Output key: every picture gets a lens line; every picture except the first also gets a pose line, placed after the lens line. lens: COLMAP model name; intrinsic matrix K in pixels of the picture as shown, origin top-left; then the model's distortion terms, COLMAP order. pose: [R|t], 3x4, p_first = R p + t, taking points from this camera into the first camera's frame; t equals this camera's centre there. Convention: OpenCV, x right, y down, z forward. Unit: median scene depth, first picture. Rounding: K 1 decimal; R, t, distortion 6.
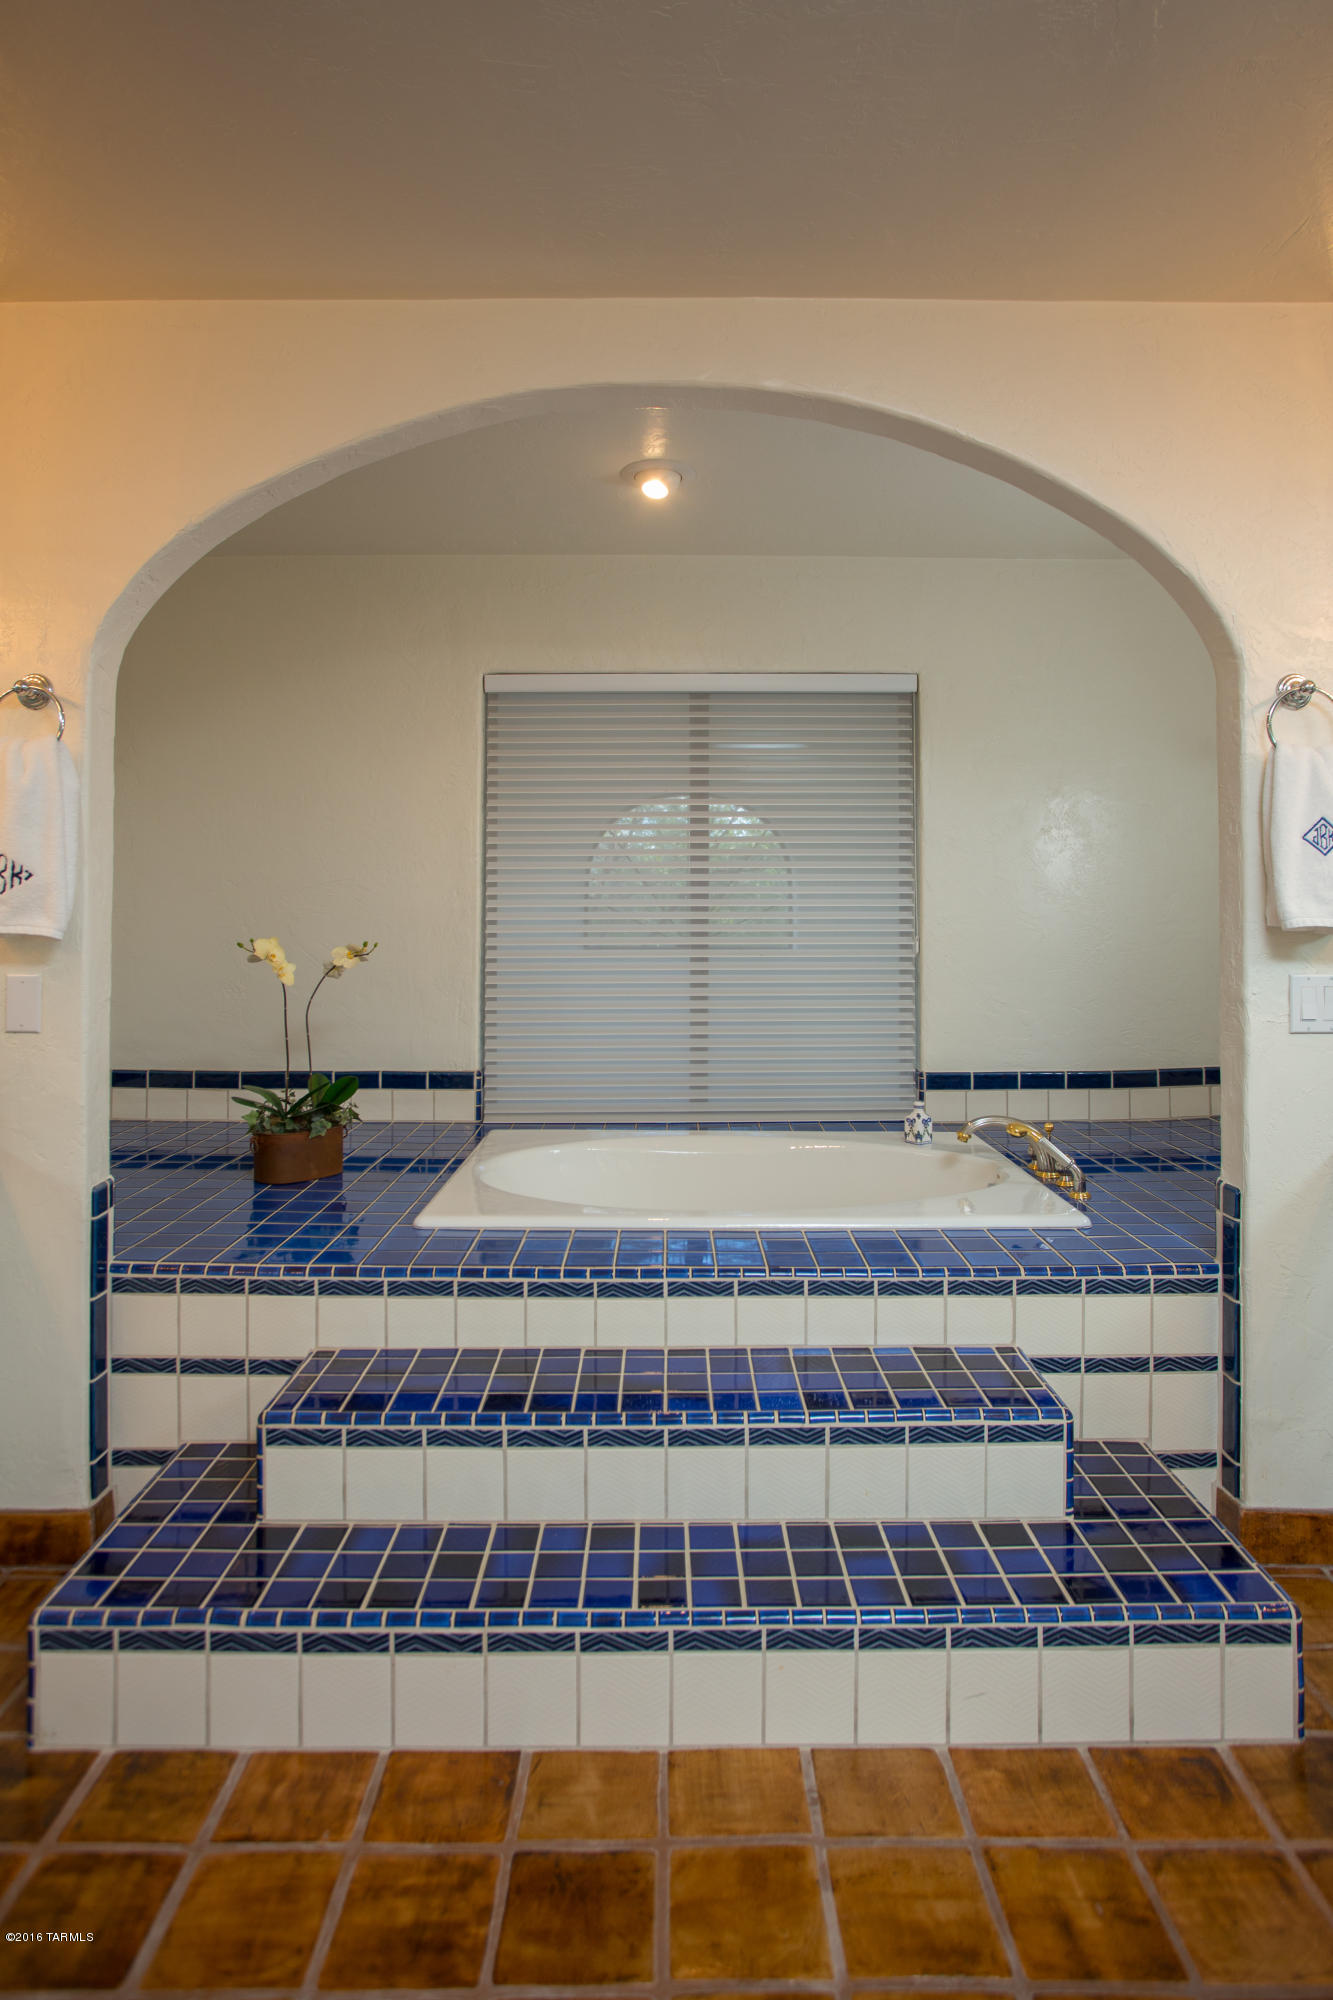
lens RADIAL K [[1224.2, 0, 735.9], [0, 1224.2, 883.5], [0, 0, 1]] dist [-0.046489, 0.033311]
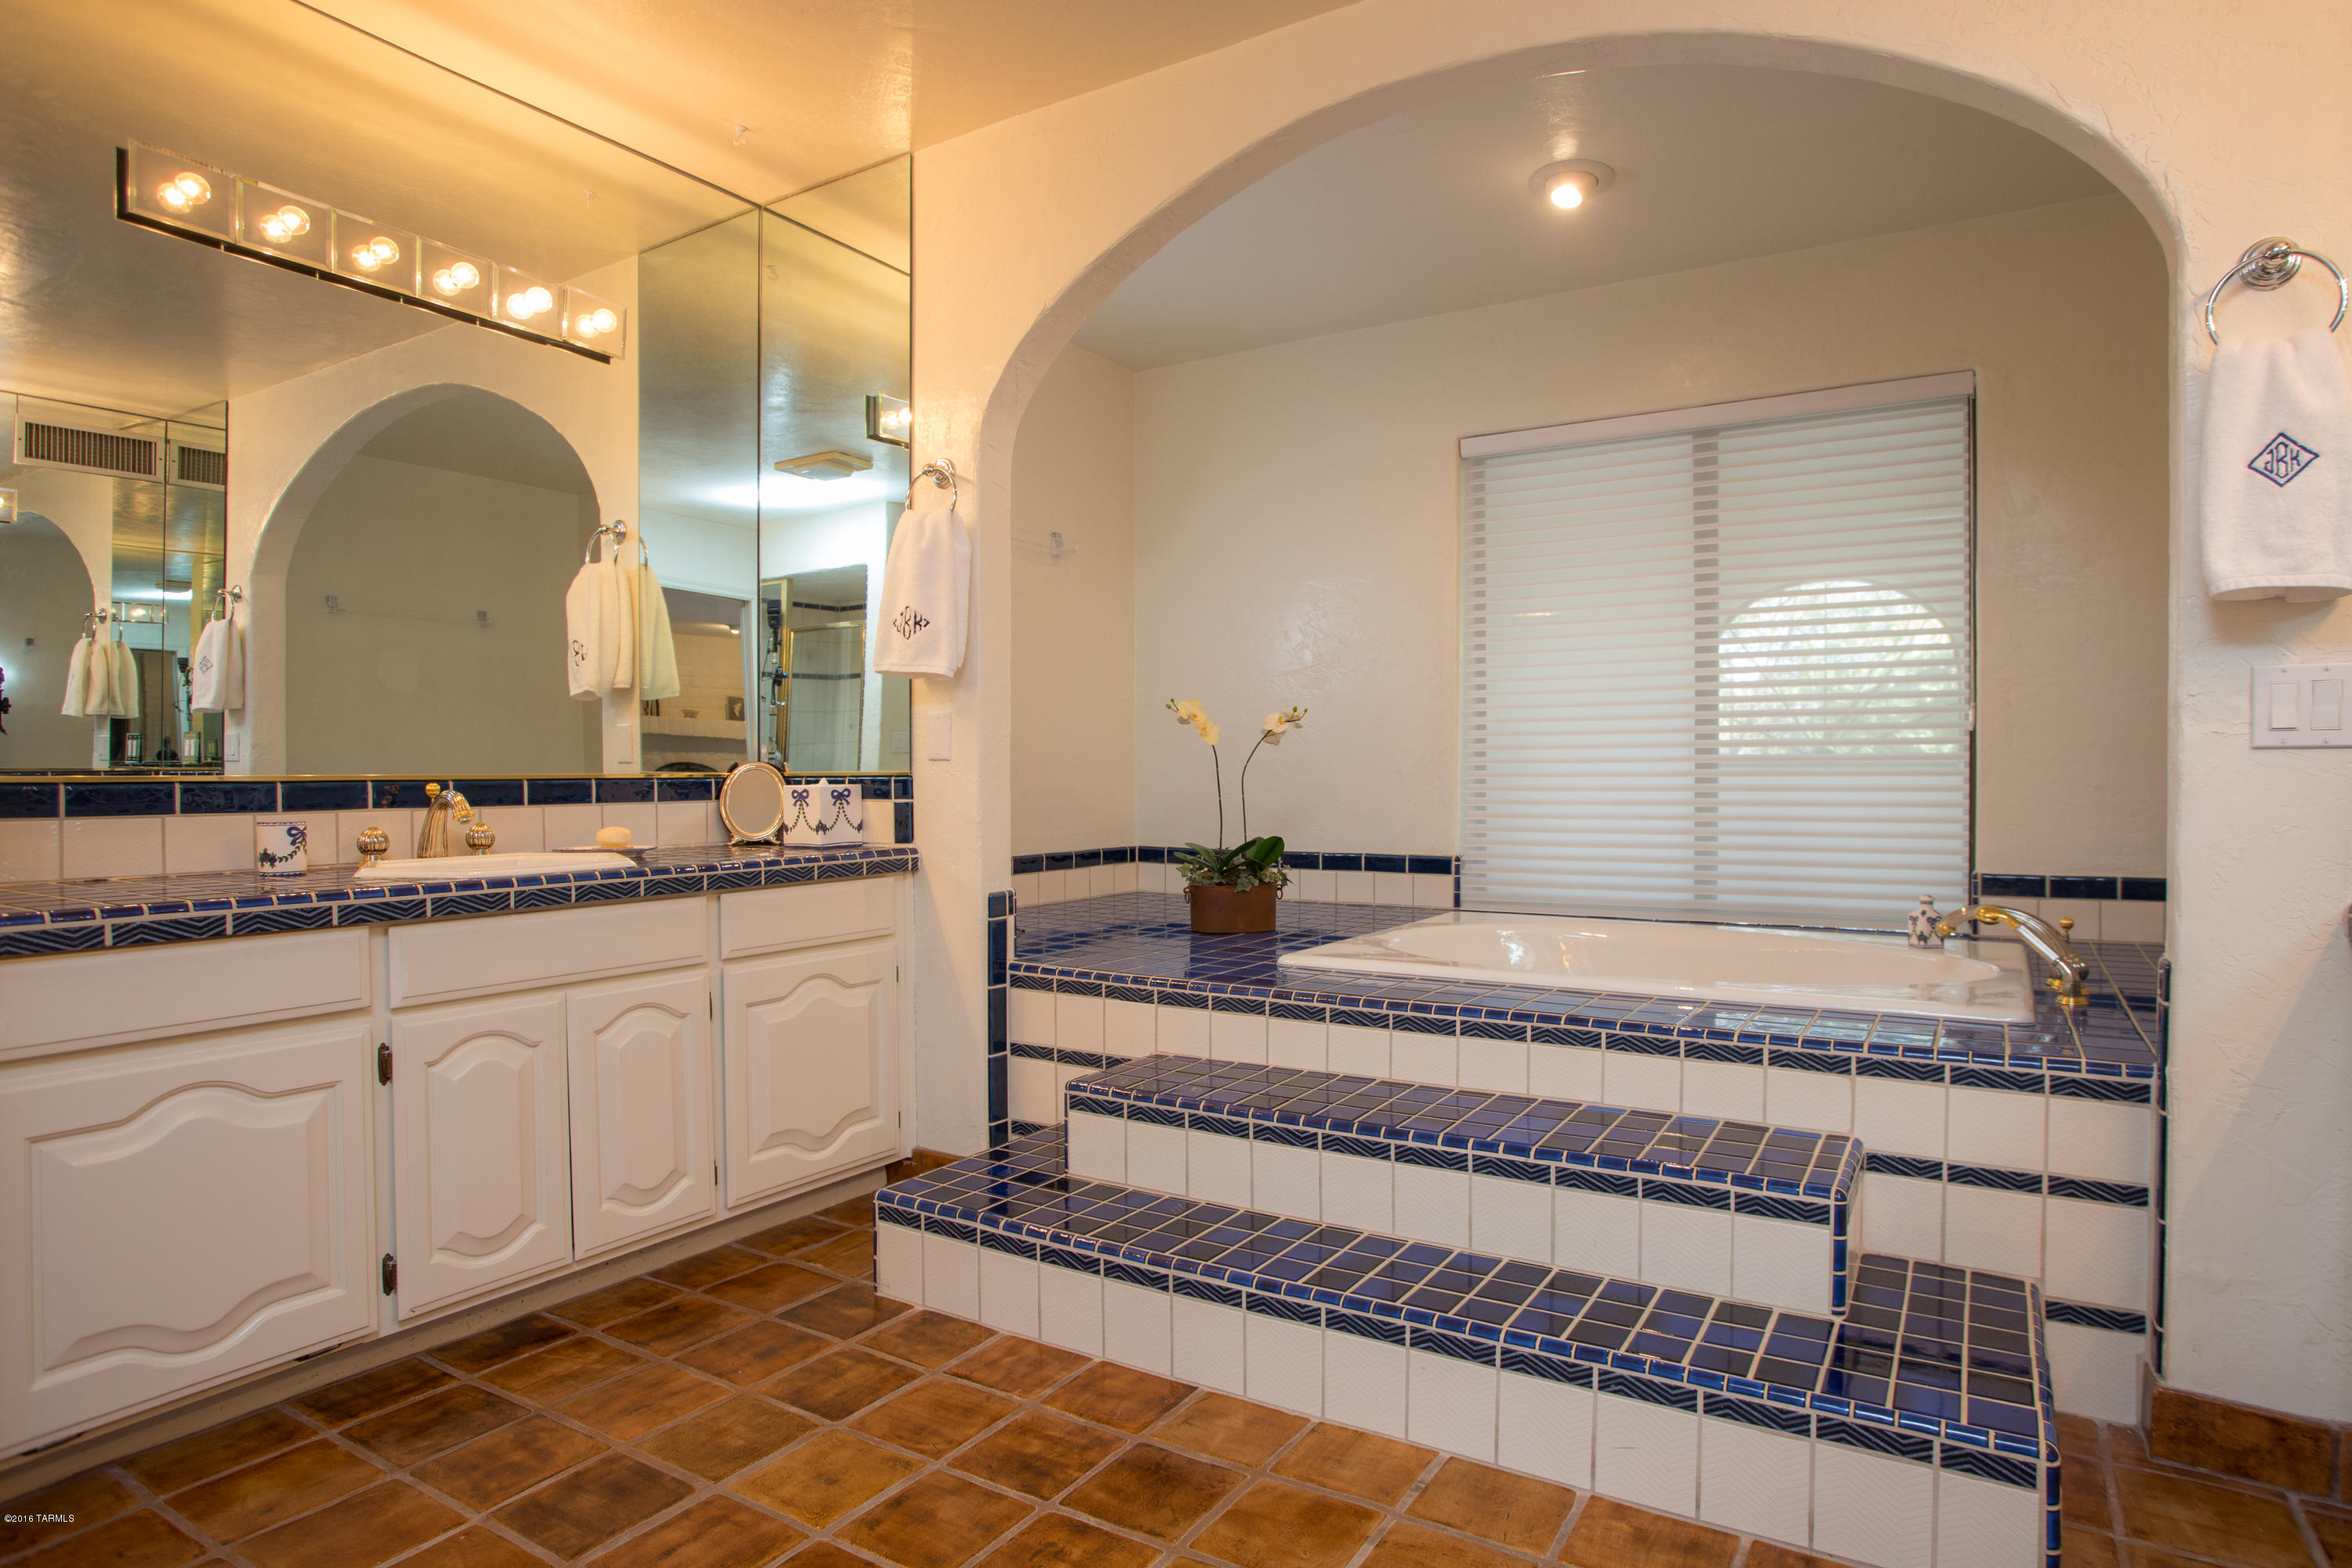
lens RADIAL K [[1334.7, 0, 1172.0], [0, 1334.7, 778.5], [0, 0, 1]] dist [-0.043980, 0.014316]
pose [[0.843530, 0.005981, -0.537048, 0.337327], [0.017764, 0.999080, 0.039028, 0.101466], [0.536788, -0.042461, 0.842648, 0.012101]]
